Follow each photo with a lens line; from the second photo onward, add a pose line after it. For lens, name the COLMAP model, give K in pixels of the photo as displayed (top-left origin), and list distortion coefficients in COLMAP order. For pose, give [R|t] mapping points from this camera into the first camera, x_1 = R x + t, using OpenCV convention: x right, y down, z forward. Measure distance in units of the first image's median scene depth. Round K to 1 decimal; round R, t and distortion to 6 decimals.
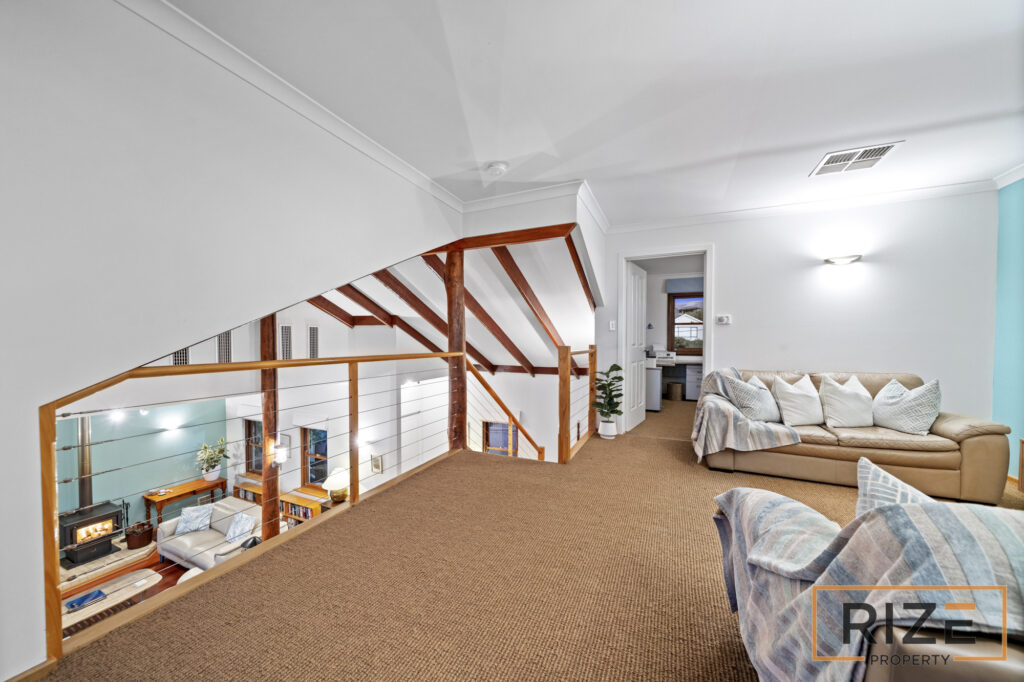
lens RADIAL K [[358.1, 0, 512.0], [0, 358.1, 341.0], [0, 0, 1]] dist [-0.000810, -0.000067]
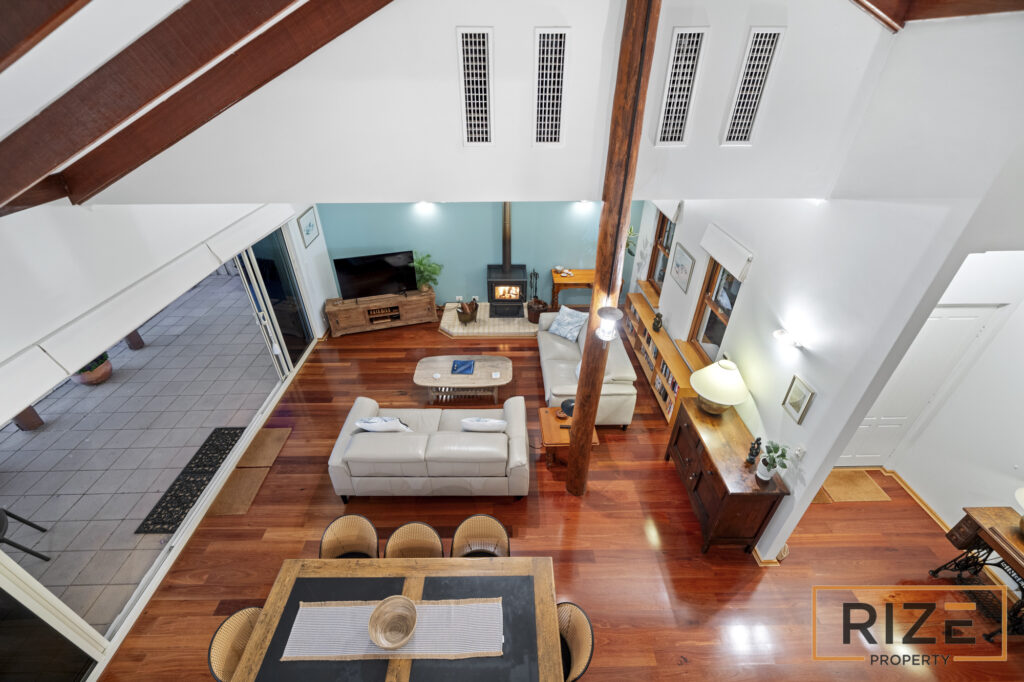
lens RADIAL K [[421.1, 0, 512.0], [0, 421.1, 341.0], [0, 0, 1]] dist [-0.000087, -0.000038]
pose [[0.419236, 0.498164, -0.758995, -0.158924], [-0.002888, 0.836738, 0.547595, -0.008702], [0.907873, -0.227379, 0.352229, 0.489041]]
